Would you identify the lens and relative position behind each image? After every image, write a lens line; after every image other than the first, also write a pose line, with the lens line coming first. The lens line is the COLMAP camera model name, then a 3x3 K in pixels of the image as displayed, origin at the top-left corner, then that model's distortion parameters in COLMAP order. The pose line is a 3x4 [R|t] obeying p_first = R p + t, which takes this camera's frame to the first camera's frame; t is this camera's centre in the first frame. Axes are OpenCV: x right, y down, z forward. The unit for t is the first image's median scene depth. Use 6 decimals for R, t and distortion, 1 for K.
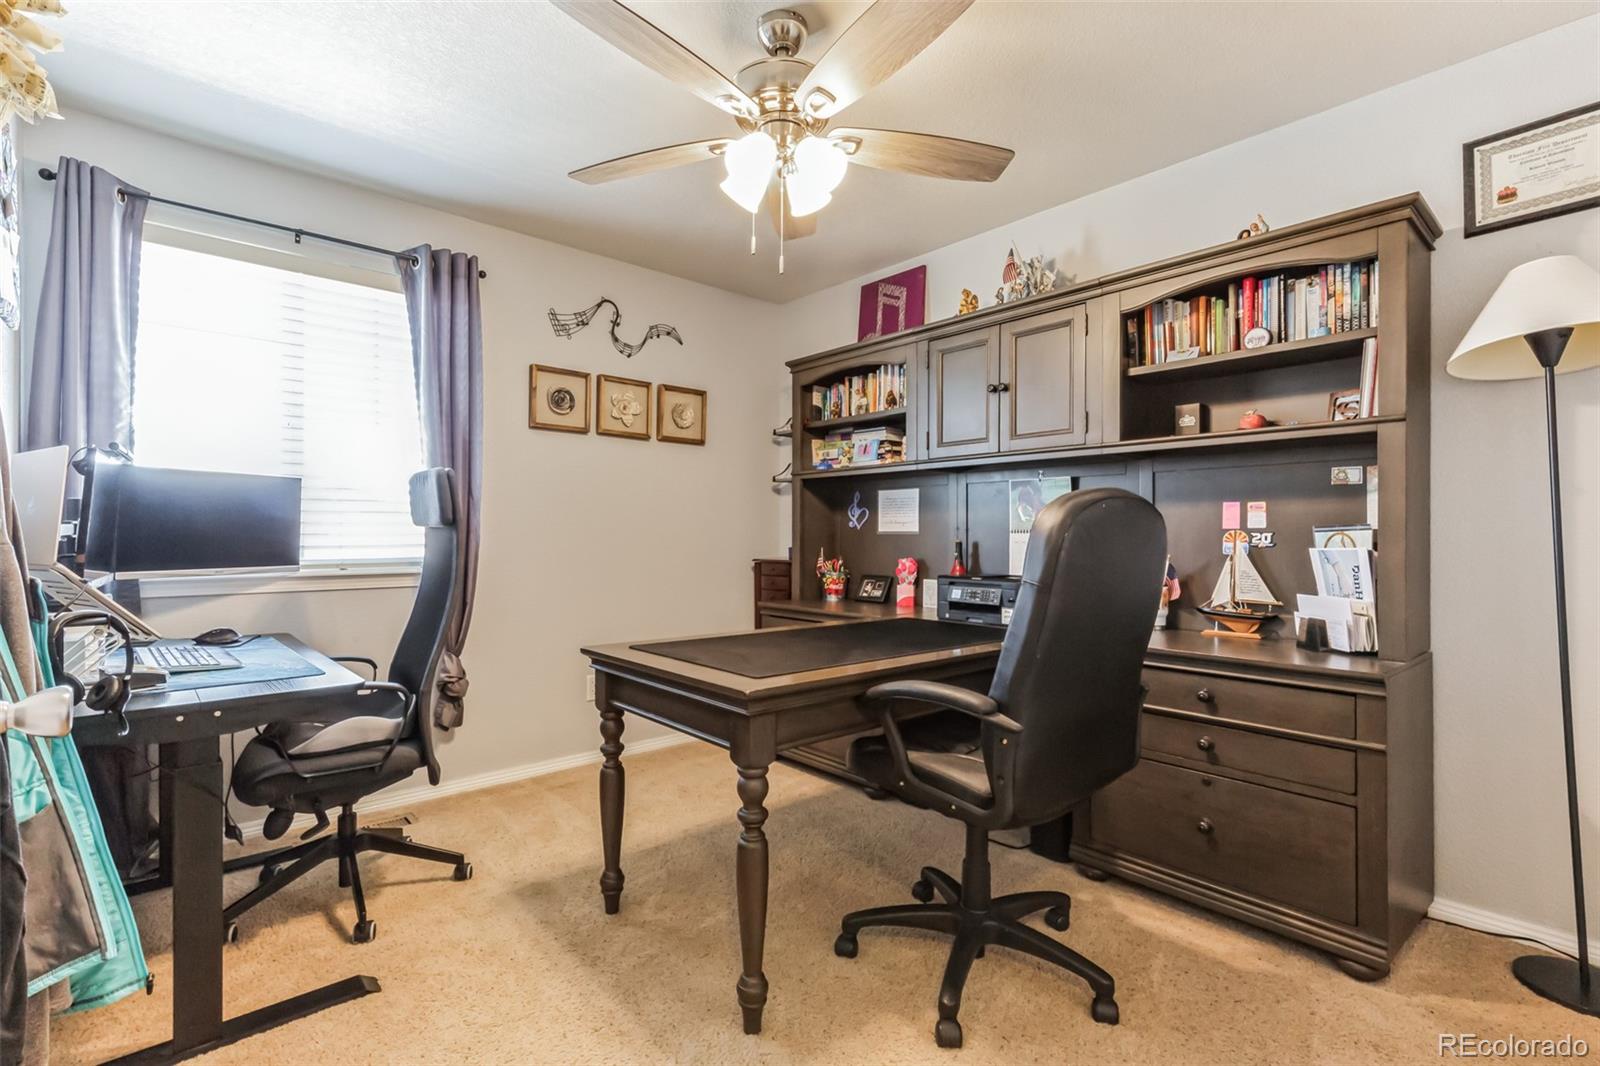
lens RADIAL K [[738.2, 0, 799.0], [0, 738.2, 529.3], [0, 0, 1]] dist [0.003737, 0.000158]
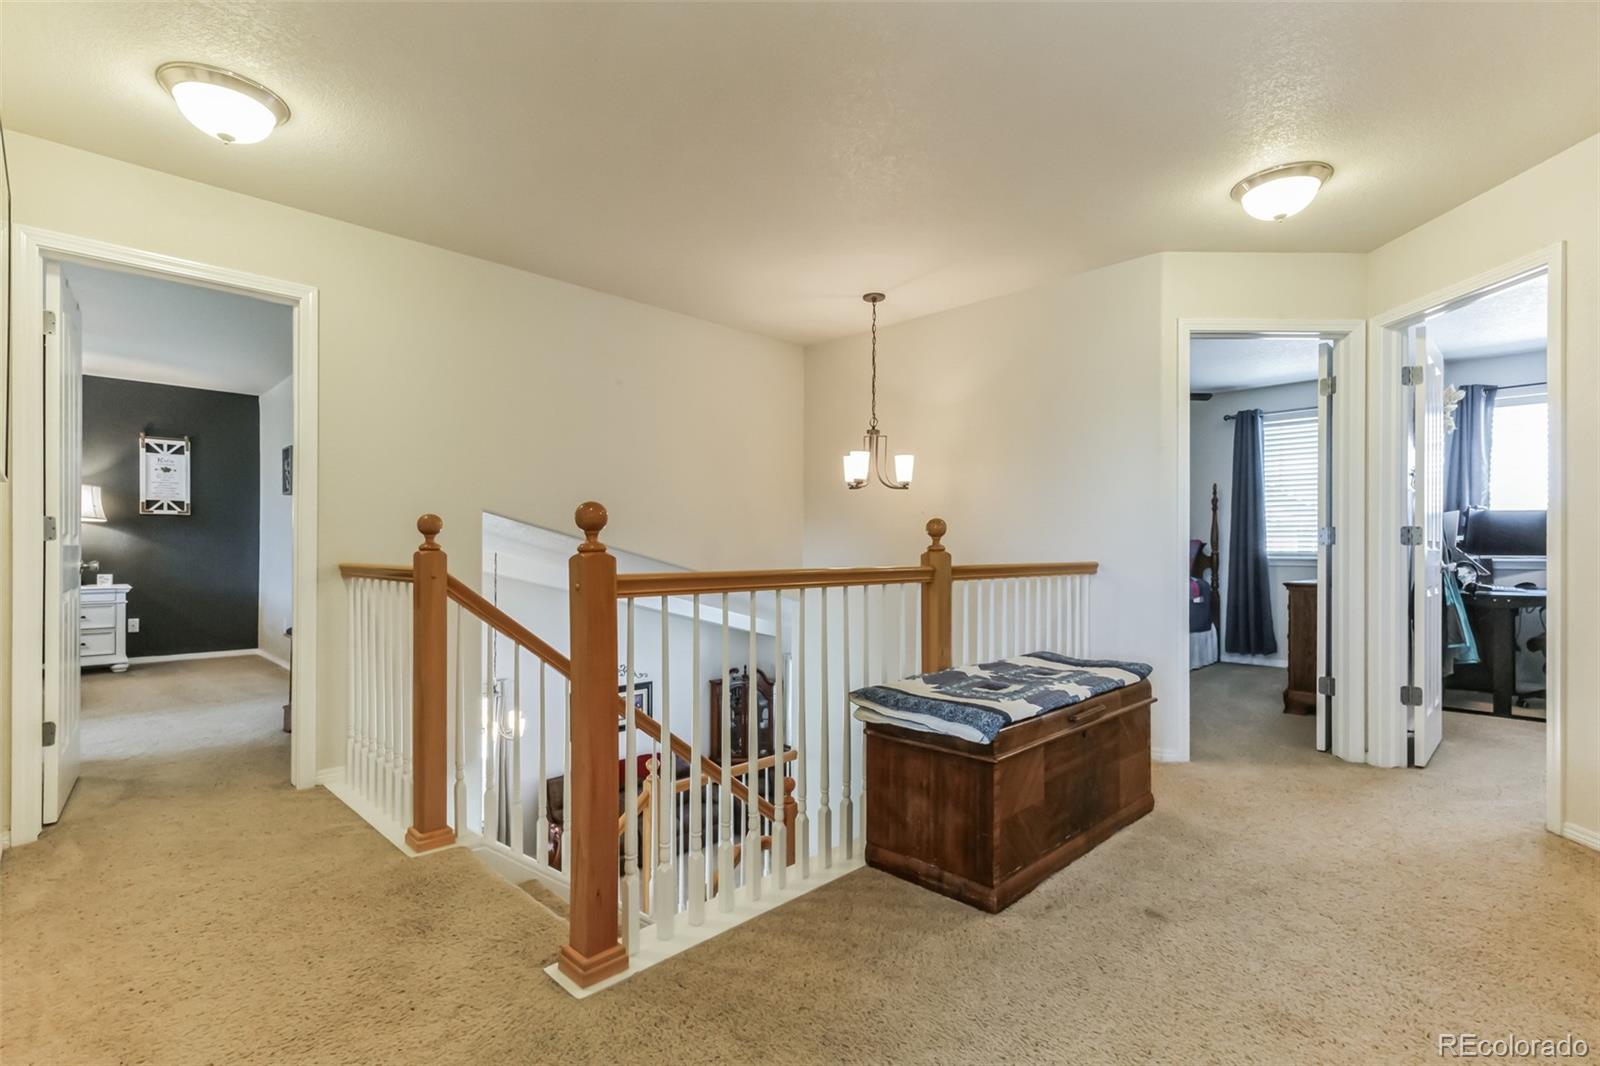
lens RADIAL K [[744.7, 0, 798.1], [0, 744.7, 550.4], [0, 0, 1]] dist [0.002242, -0.000075]
pose [[0.041740, -0.000477, -0.999128, 1.340244], [0.008132, 0.999967, -0.000138, 0.025052], [0.999095, -0.008119, 0.041742, -1.256229]]
